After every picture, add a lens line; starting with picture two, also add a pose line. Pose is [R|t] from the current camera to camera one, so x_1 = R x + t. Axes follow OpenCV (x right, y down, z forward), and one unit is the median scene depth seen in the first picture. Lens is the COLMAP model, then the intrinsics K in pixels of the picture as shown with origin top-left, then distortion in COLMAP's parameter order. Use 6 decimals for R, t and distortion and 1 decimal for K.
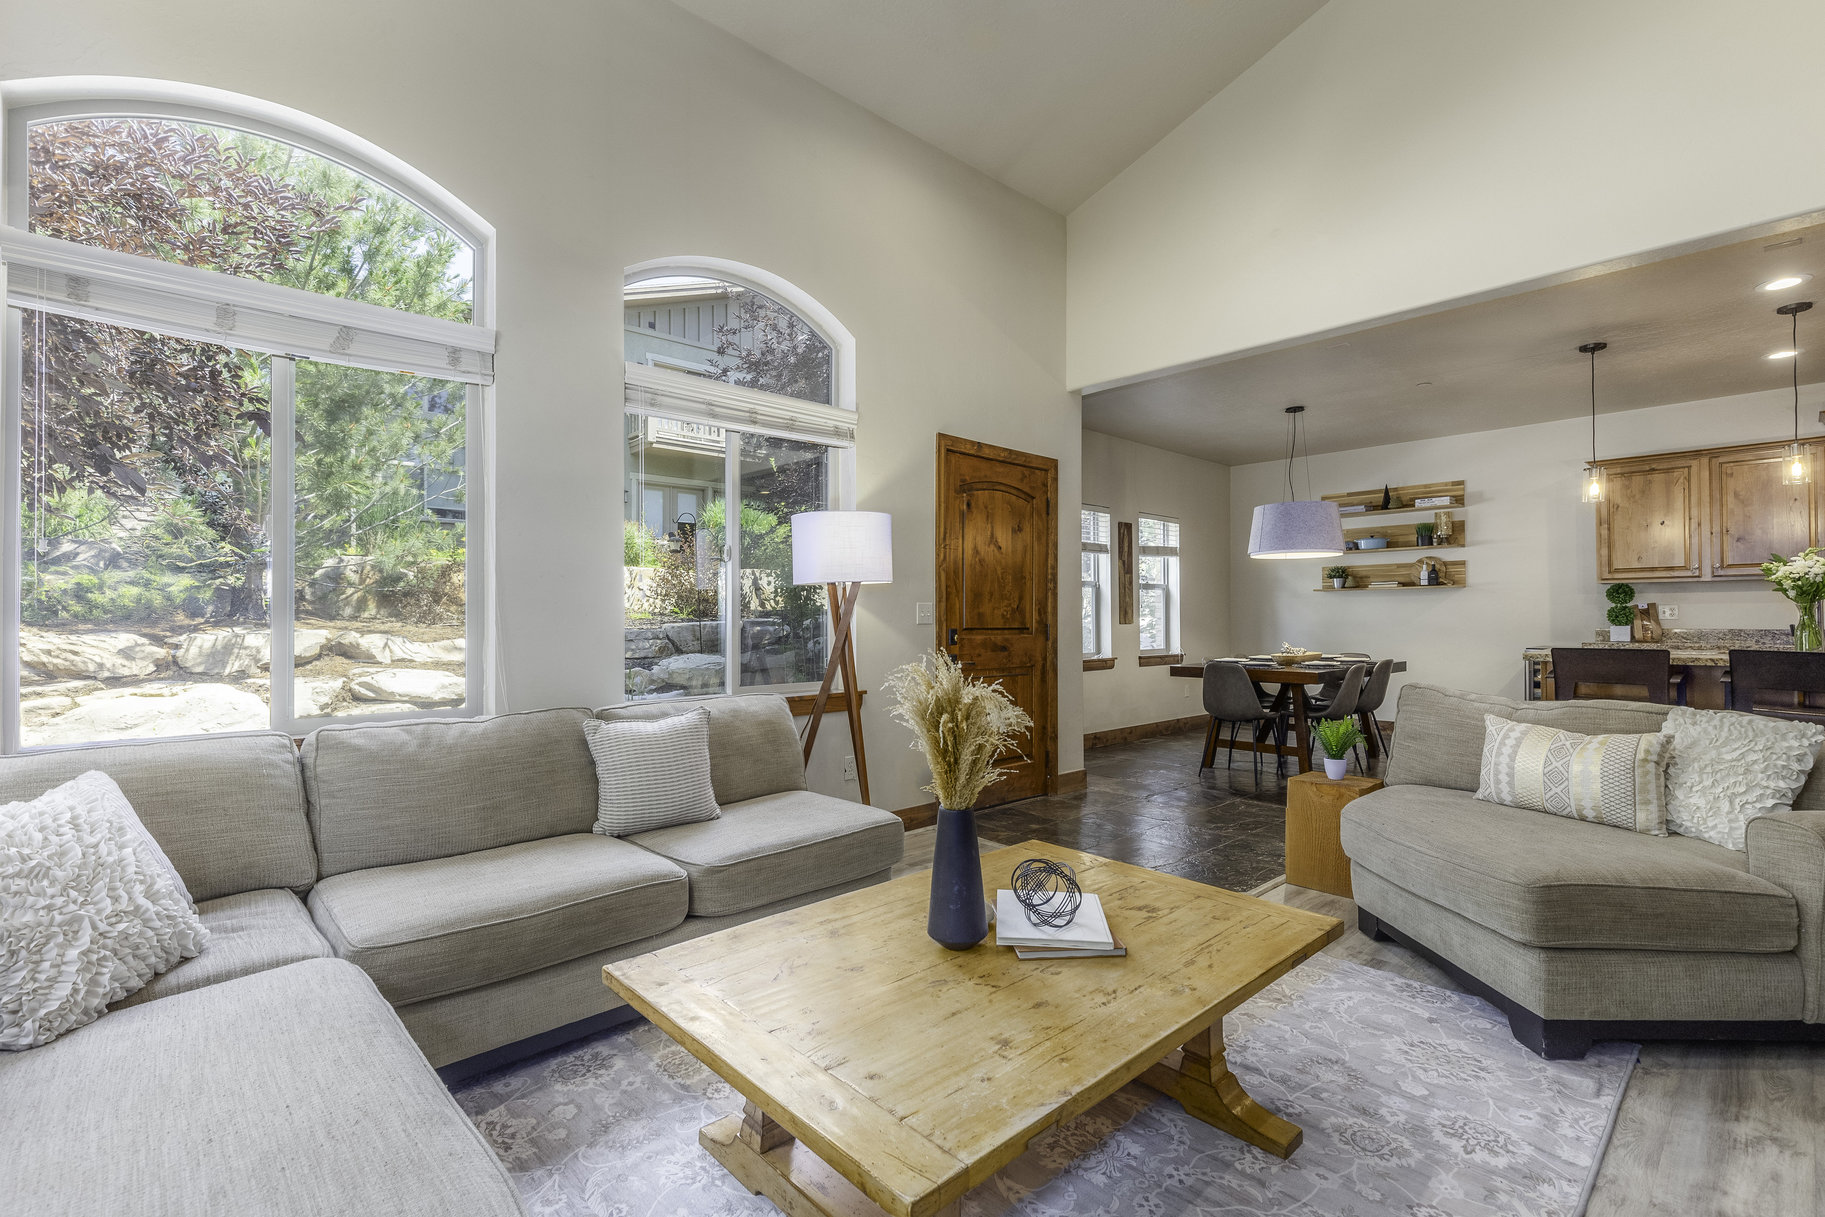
lens RADIAL K [[824.7, 0, 897.4], [0, 824.7, 609.2], [0, 0, 1]] dist [0.001717, -0.000035]
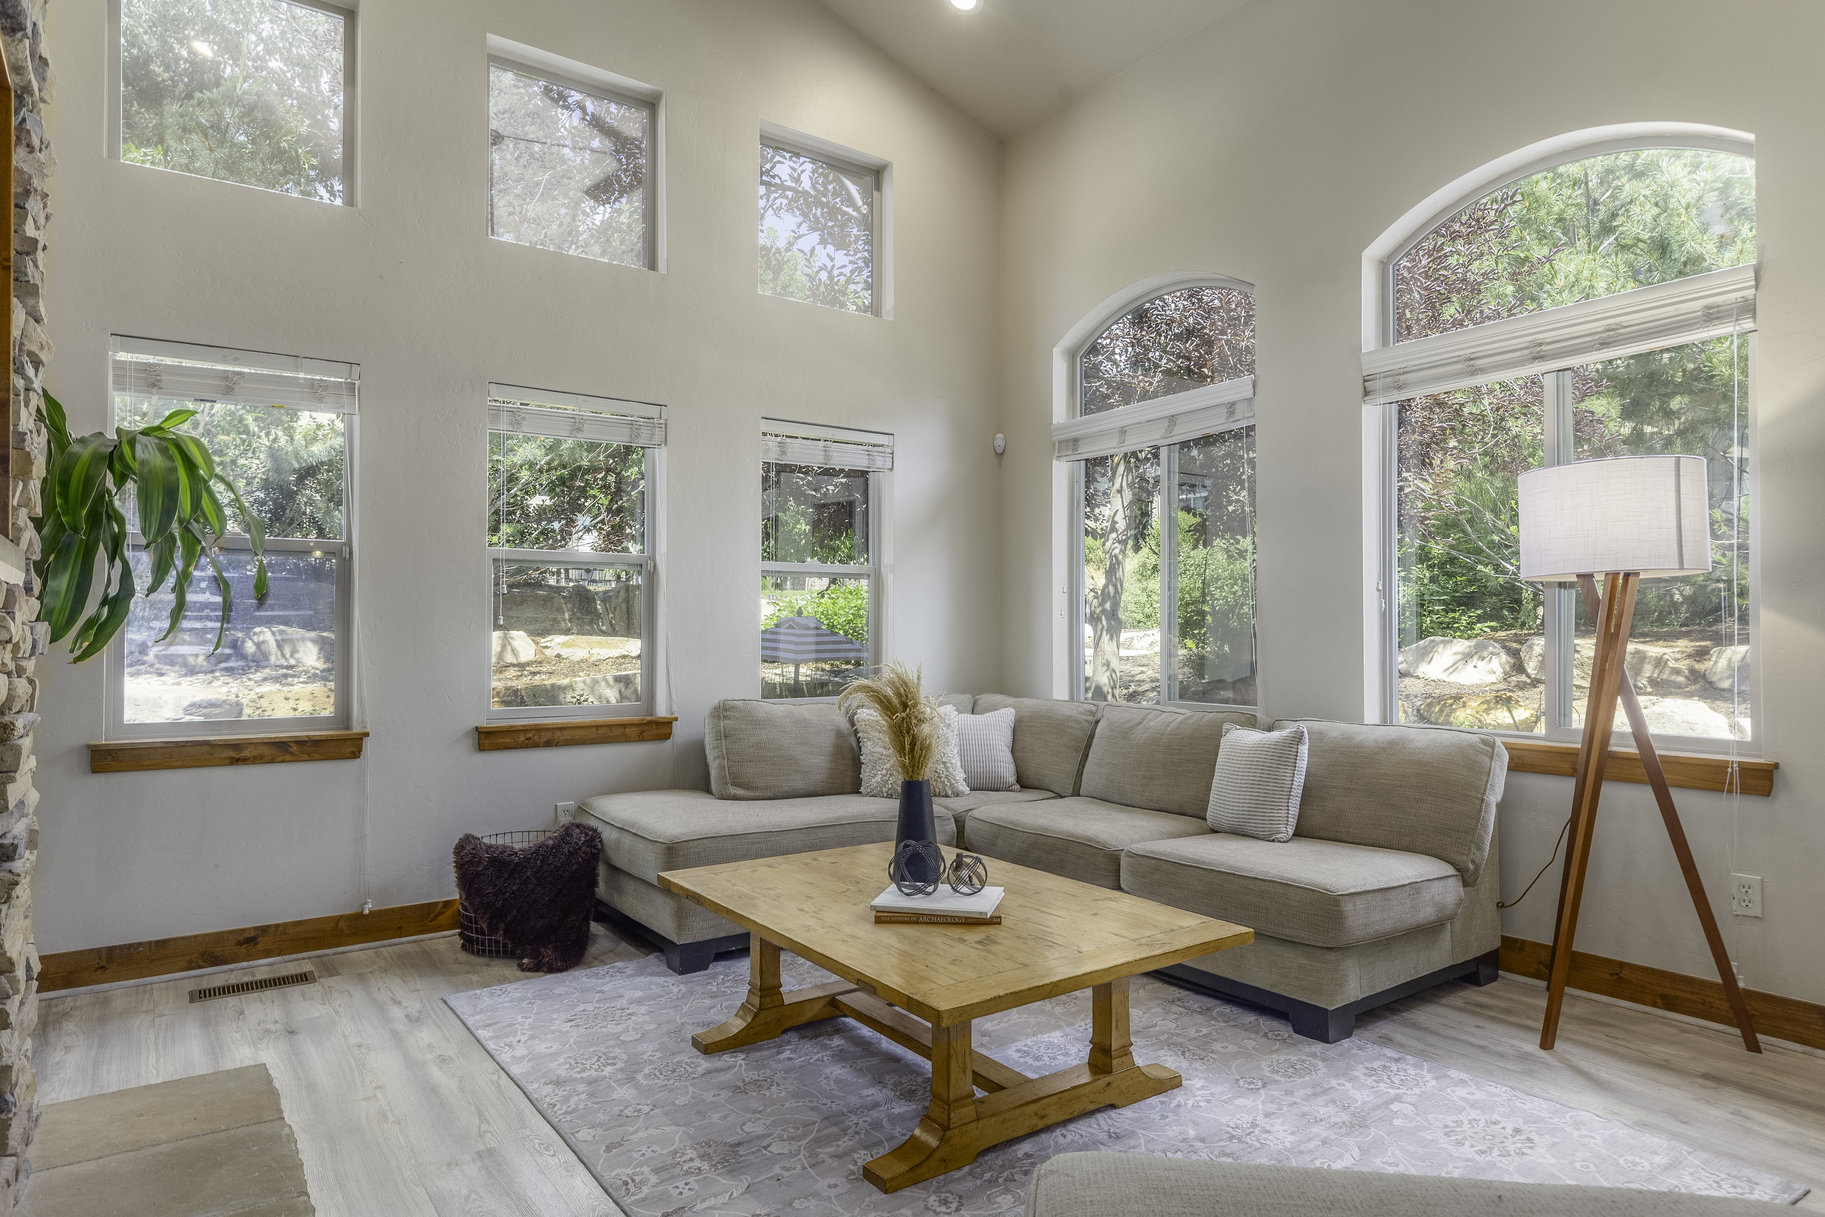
lens RADIAL K [[1076.0, 0, 911.8], [0, 1076.0, 614.3], [0, 0, 1]] dist [0.006221, -0.002096]
pose [[-0.120714, -0.009336, -0.992643, 0.505077], [0.011749, 0.999872, -0.010833, -0.000079], [0.992618, -0.012970, -0.120589, 0.349854]]
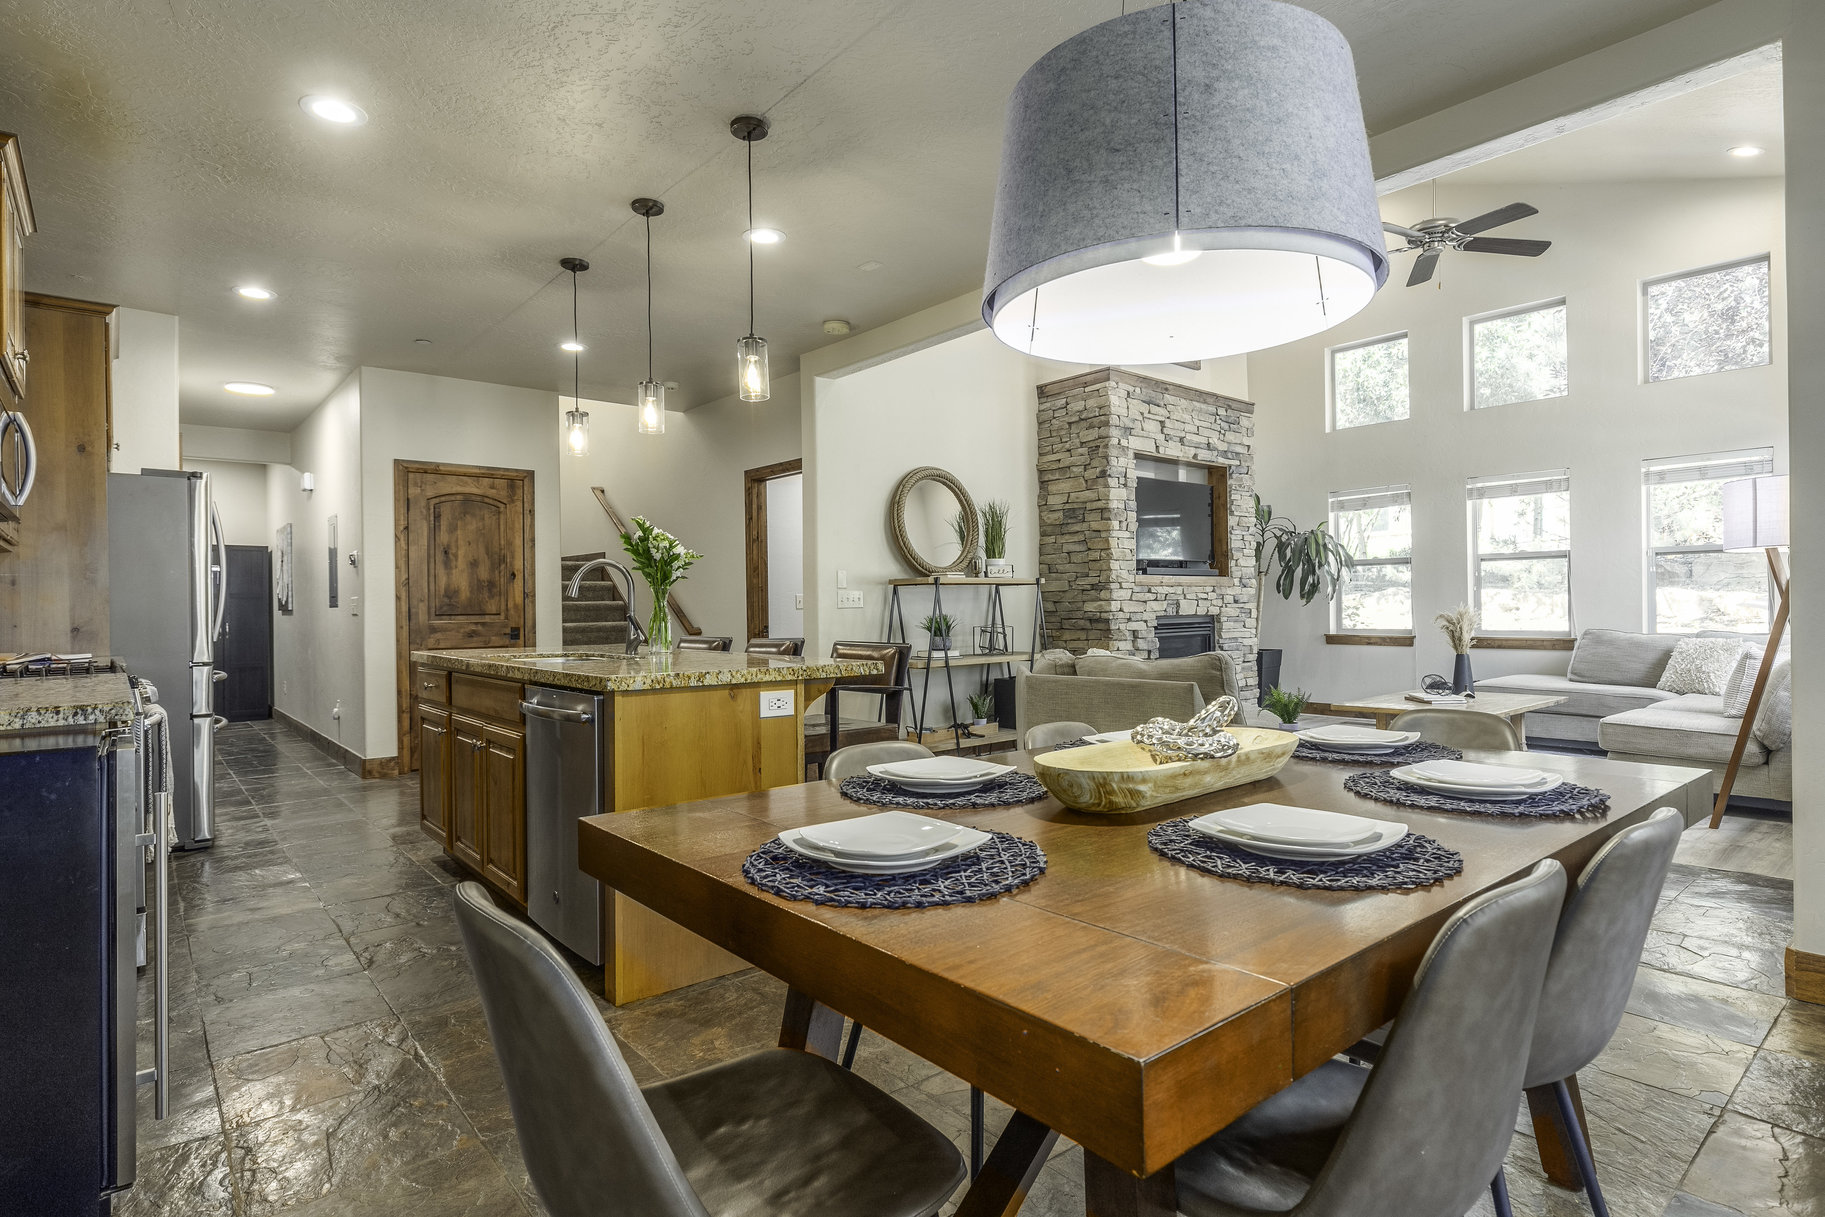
lens RADIAL K [[941.7, 0, 911.3], [0, 941.7, 609.7], [0, 0, 1]] dist [-0.002816, -0.000467]
pose [[-0.998727, 0.022508, 0.045134, 0.567088], [0.022132, 0.999716, -0.008803, 0.017496], [-0.045319, -0.007793, -0.998942, 1.329765]]
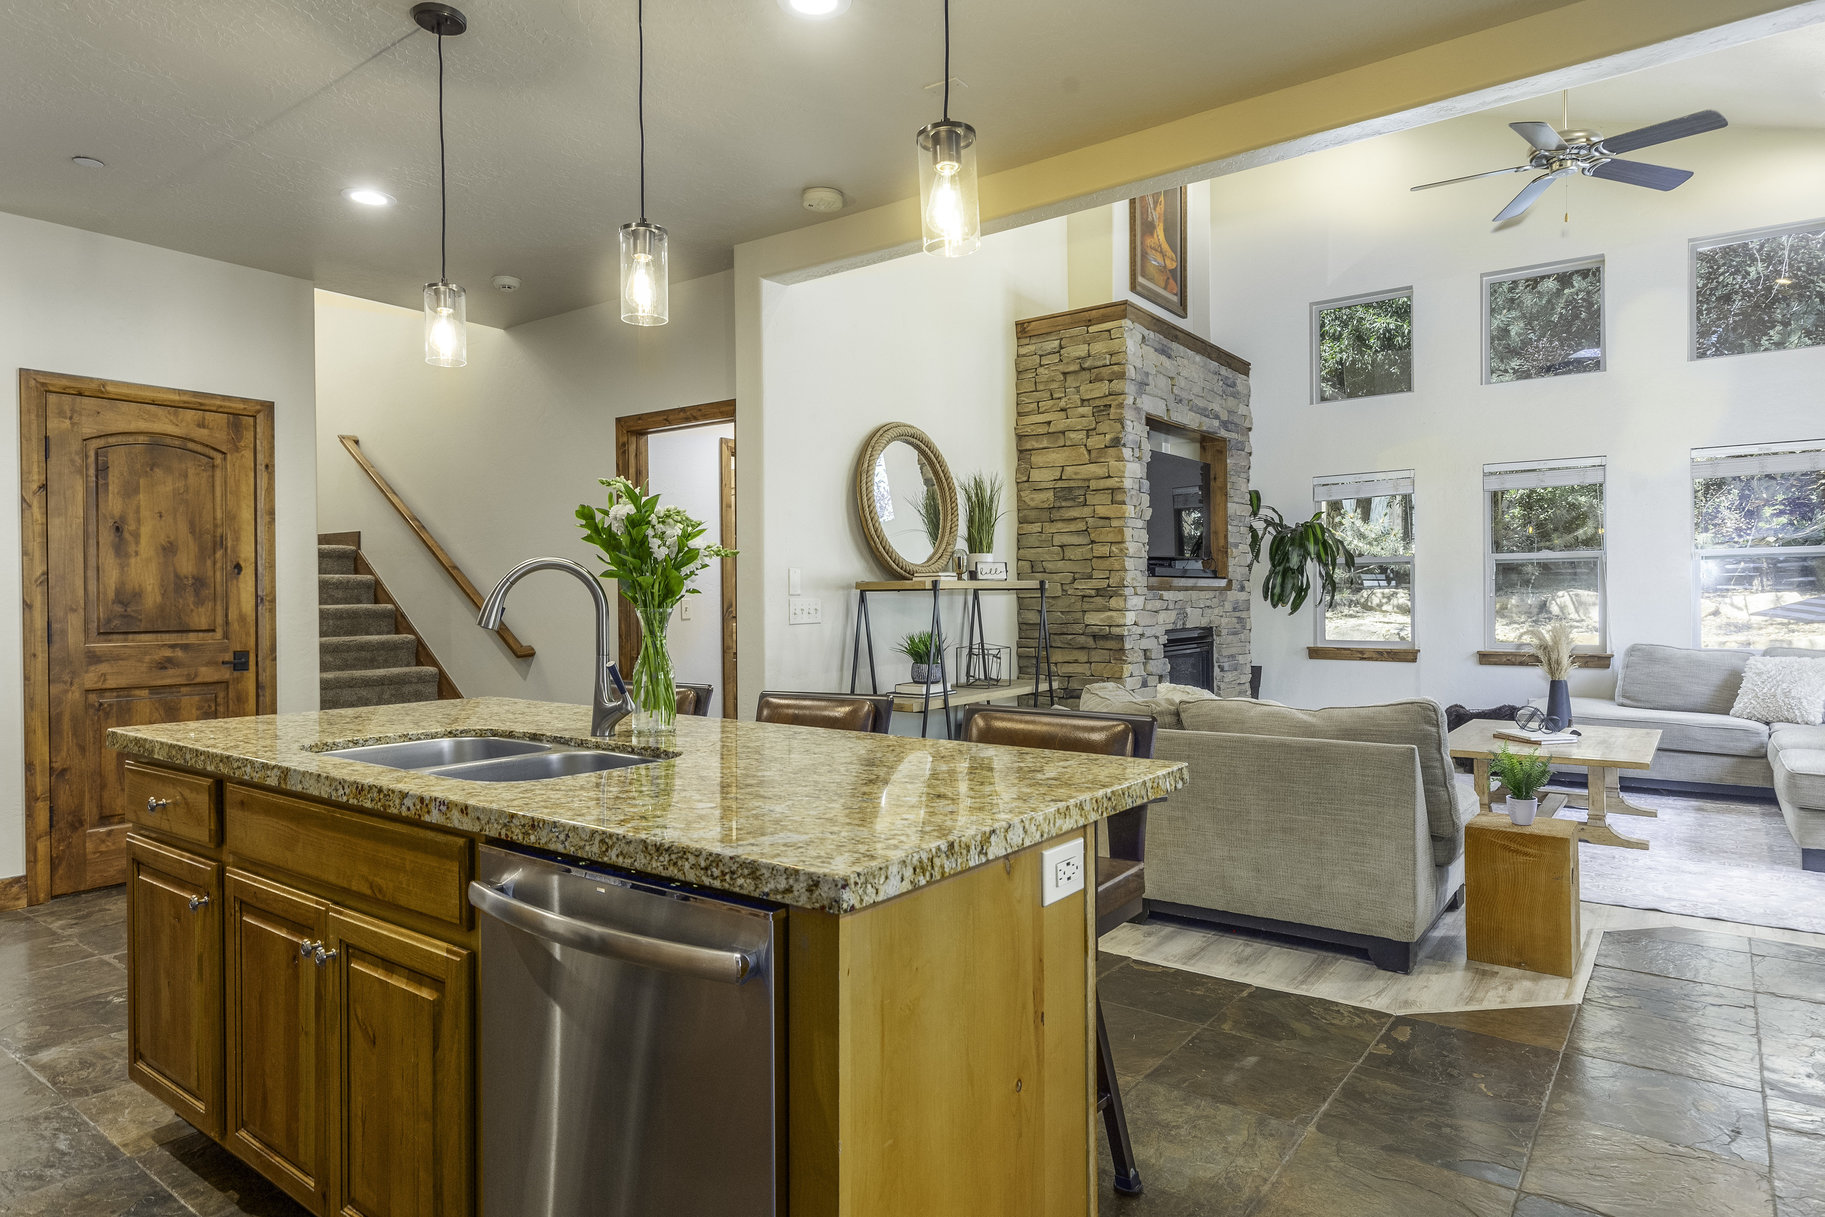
lens RADIAL K [[1062.0, 0, 912.7], [0, 1062.0, 606.5], [0, 0, 1]] dist [0.006876, 0.000678]
pose [[-0.982864, 0.018961, -0.183355, 0.743819], [0.018980, 0.999818, 0.001649, -0.007086], [0.183353, -0.001859, -0.983045, 1.101269]]
